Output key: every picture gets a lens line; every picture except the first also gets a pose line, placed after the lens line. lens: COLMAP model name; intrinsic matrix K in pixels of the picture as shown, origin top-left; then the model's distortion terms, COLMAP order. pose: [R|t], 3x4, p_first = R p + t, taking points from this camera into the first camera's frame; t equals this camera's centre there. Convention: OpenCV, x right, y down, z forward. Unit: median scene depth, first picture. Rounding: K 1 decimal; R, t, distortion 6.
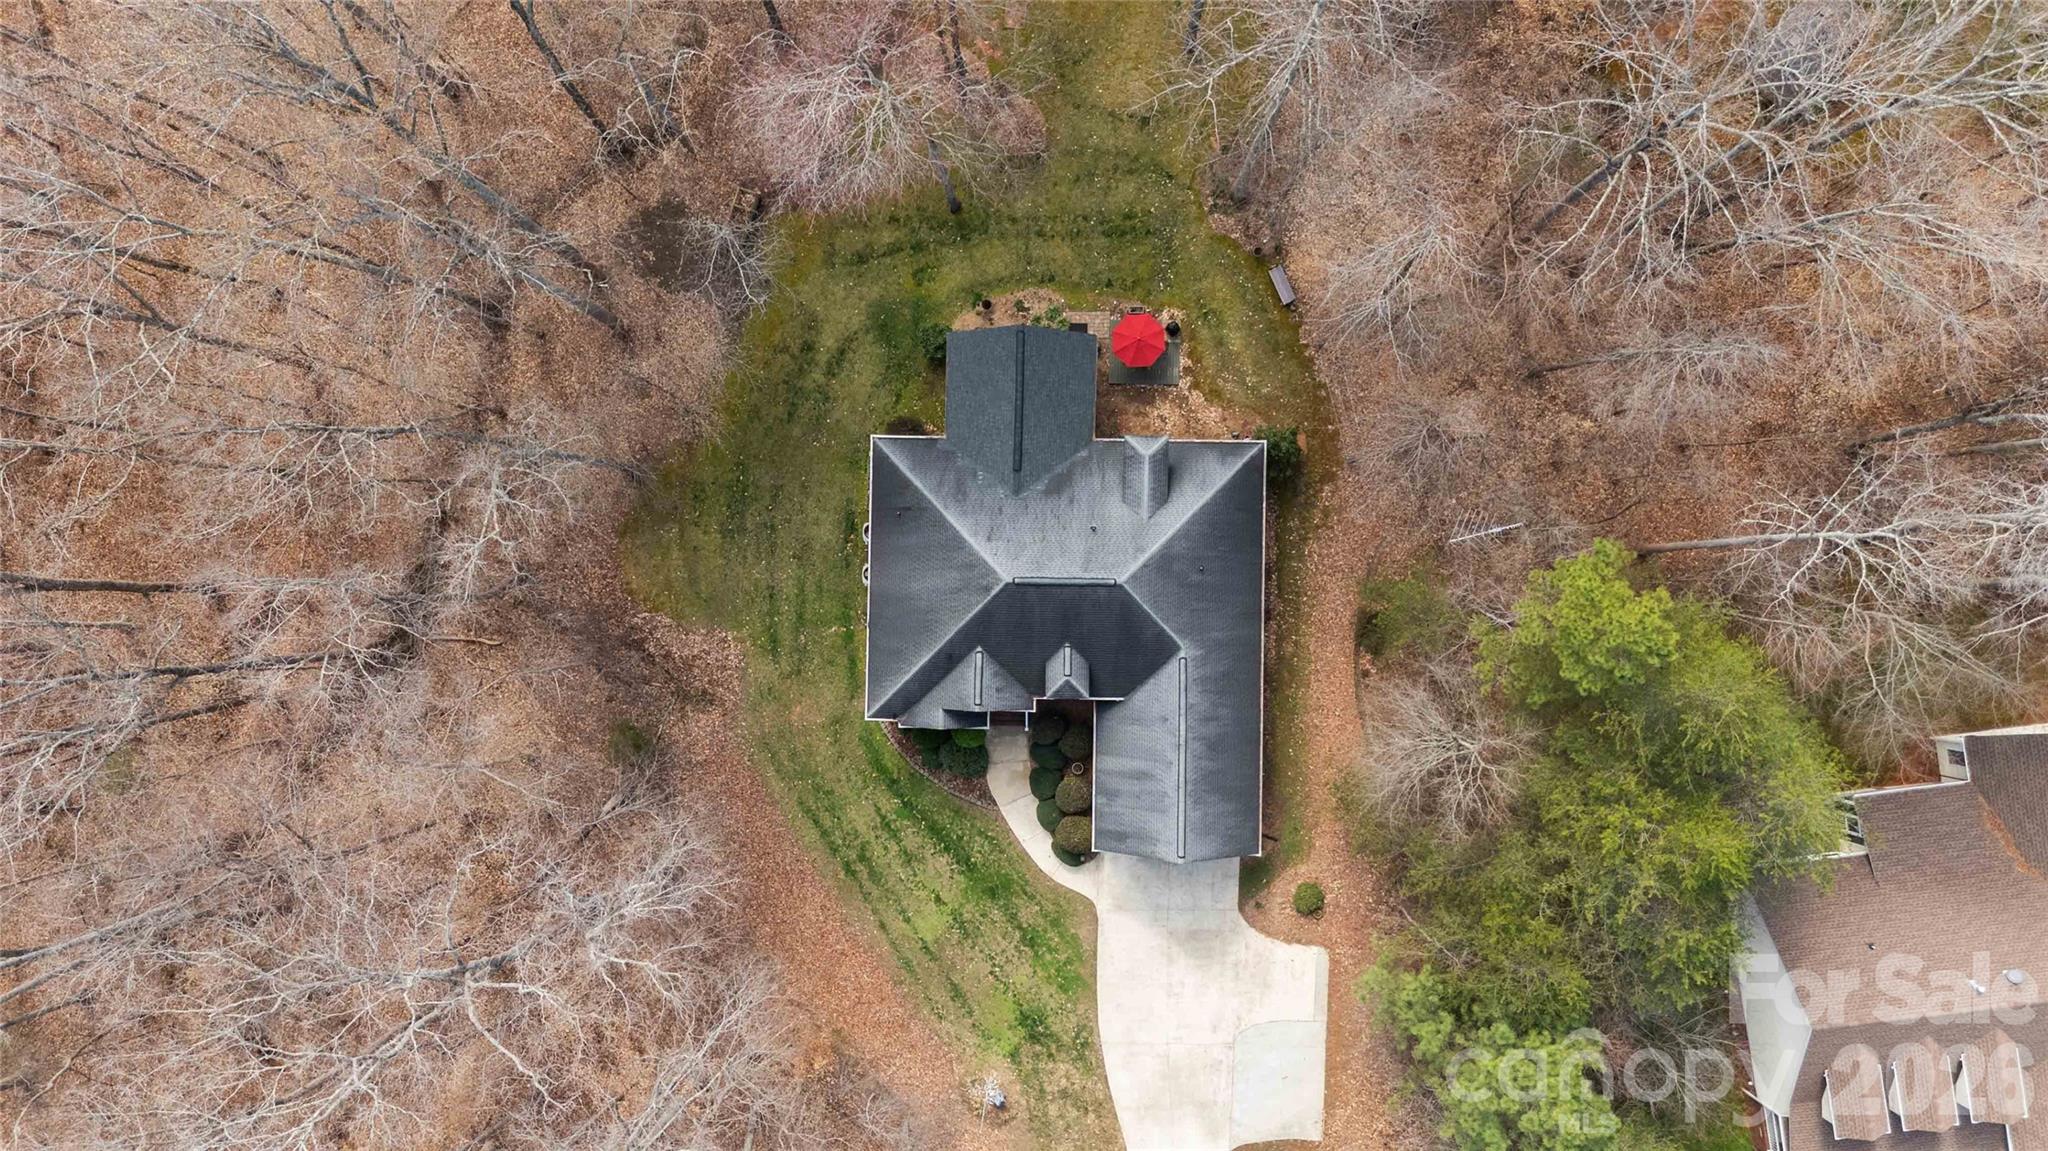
lens RADIAL K [[1514.8, 0, 1024.3], [0, 1514.8, 572.8], [0, 0, 1]] dist [0.073060, -0.070213]
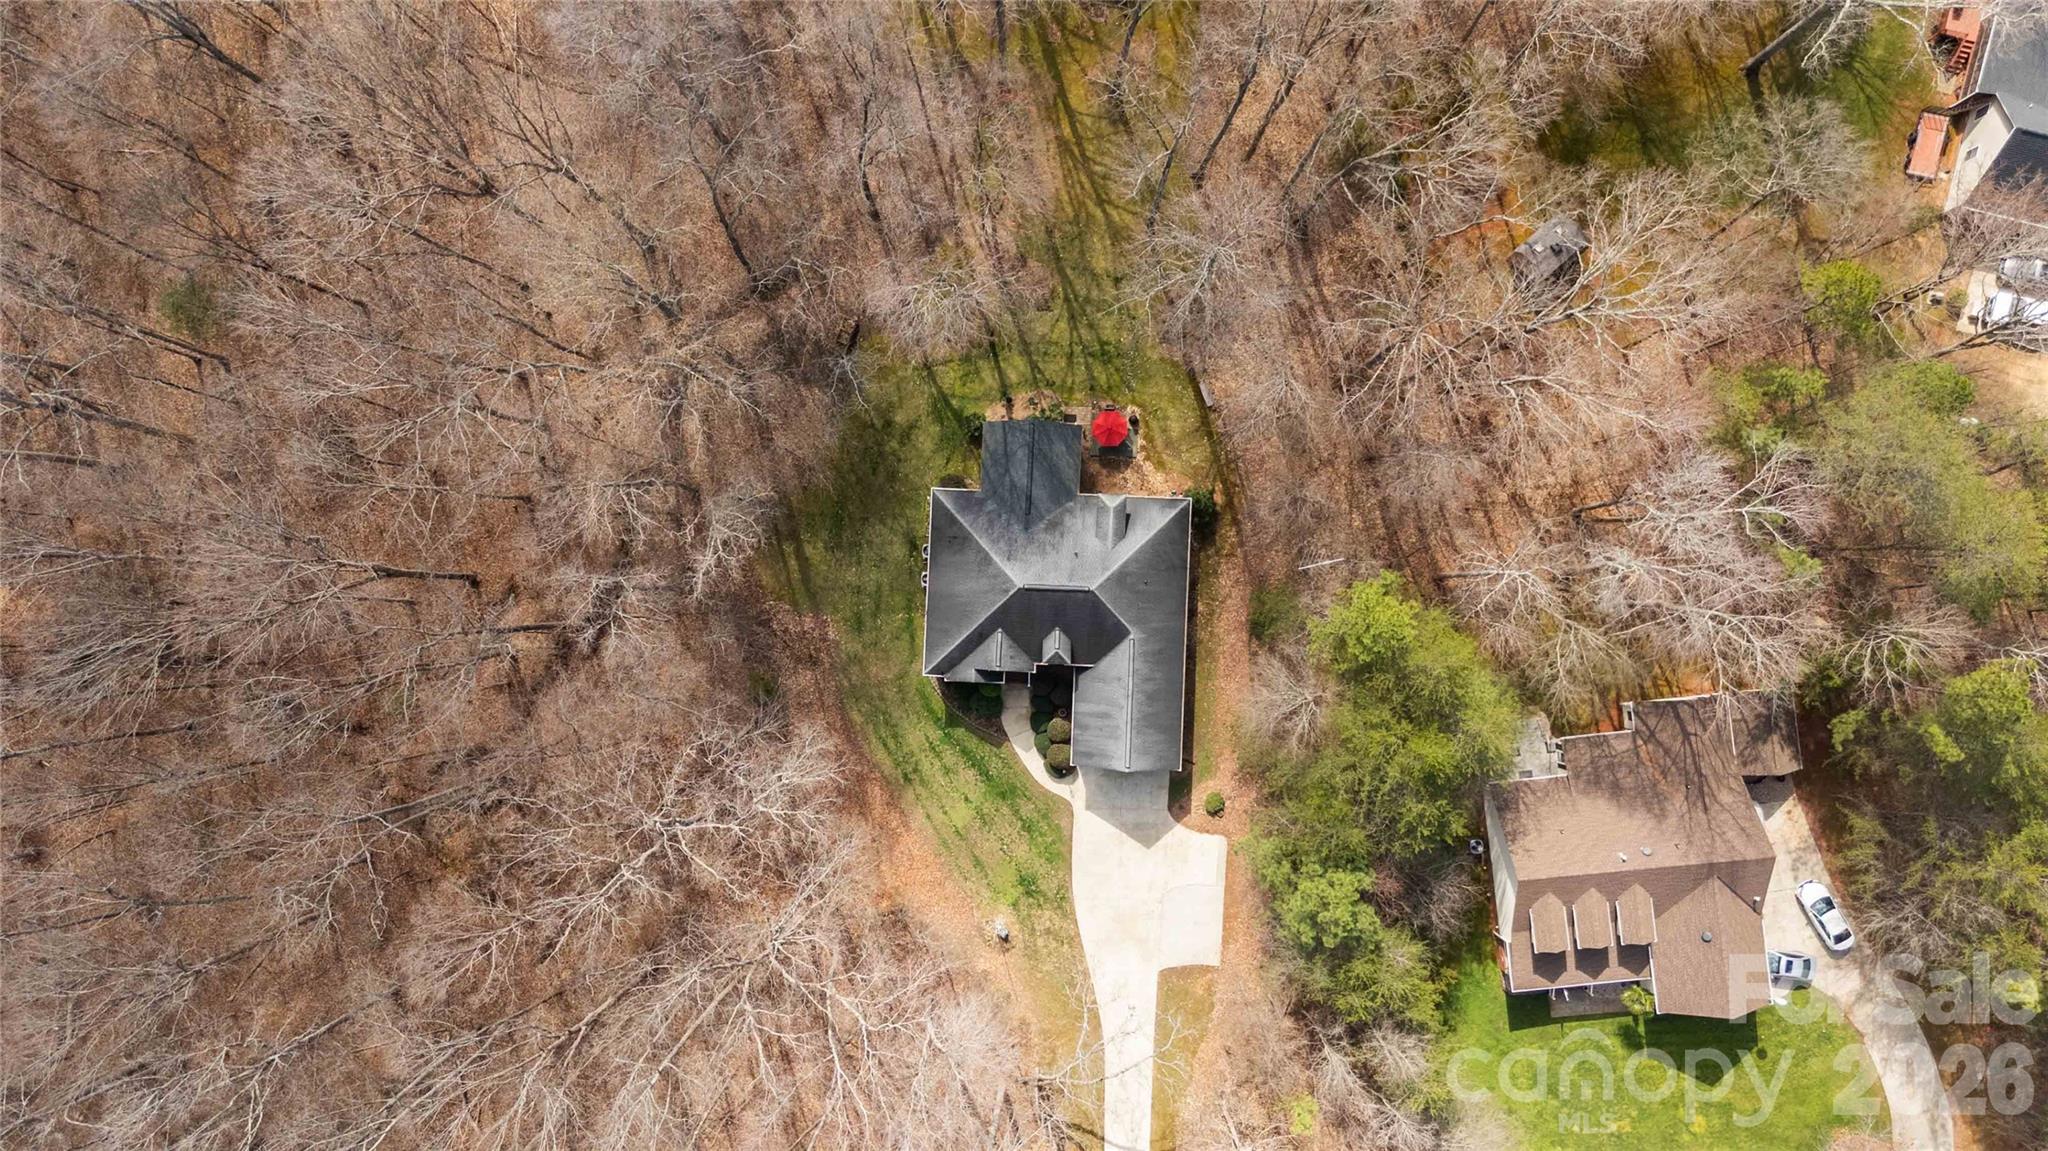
lens RADIAL K [[1514.8, 0, 1021.3], [0, 1514.8, 571.9], [0, 0, 1]] dist [0.073060, -0.070213]
pose [[0.999686, 0.025061, 0.000418, -0.009412], [-0.025061, 0.999686, -0.000297, -0.008118], [-0.000425, 0.000286, 1.000000, -0.492114]]
